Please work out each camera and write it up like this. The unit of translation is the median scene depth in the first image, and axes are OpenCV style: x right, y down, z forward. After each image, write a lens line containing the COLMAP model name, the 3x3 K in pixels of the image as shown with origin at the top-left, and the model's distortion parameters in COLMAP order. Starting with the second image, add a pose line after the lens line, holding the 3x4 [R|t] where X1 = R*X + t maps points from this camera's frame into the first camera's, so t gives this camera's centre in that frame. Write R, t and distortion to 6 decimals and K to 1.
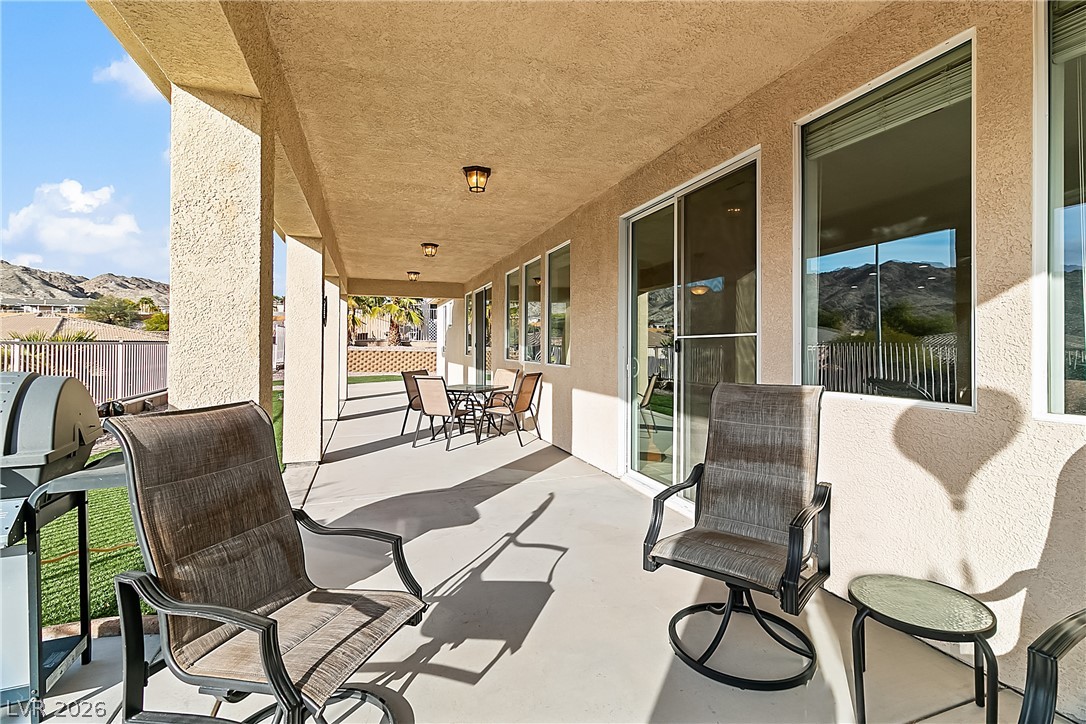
lens RADIAL K [[499.2, 0, 548.6], [0, 499.2, 346.3], [0, 0, 1]] dist [0.001118, 0.000099]
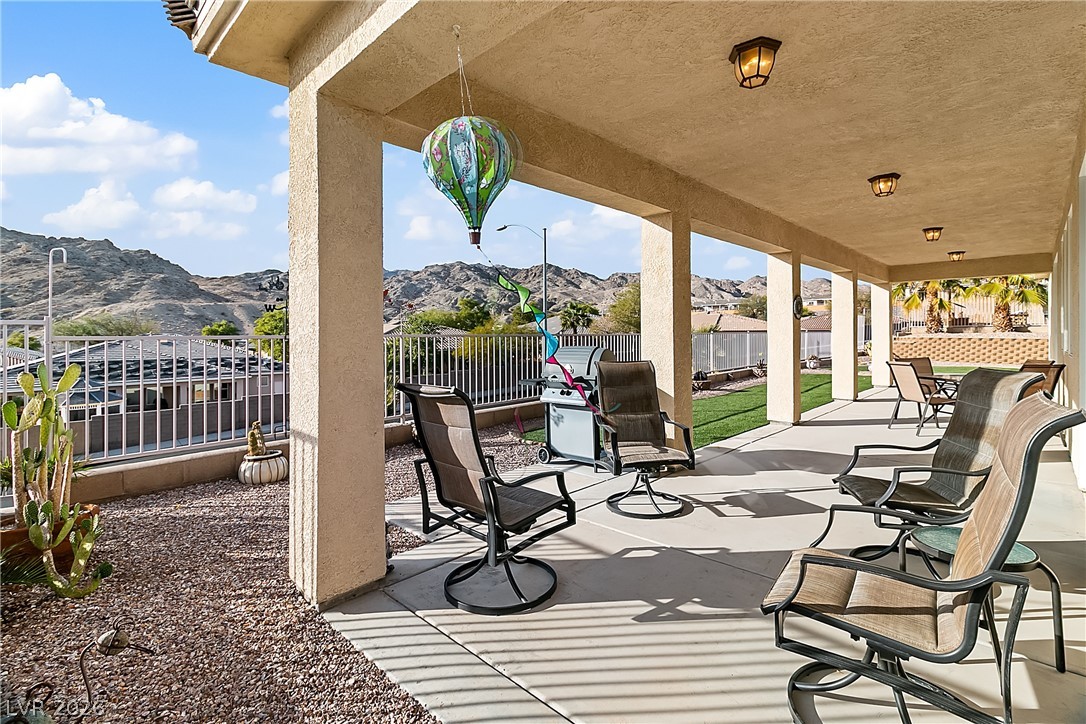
lens RADIAL K [[506.7, 0, 552.0], [0, 506.7, 331.5], [0, 0, 1]] dist [-0.000120, 0.000751]
pose [[0.441215, -0.013654, -0.897297, 0.234319], [0.009516, 0.999899, -0.010536, -0.000311], [0.897351, -0.003890, 0.441301, -0.074740]]
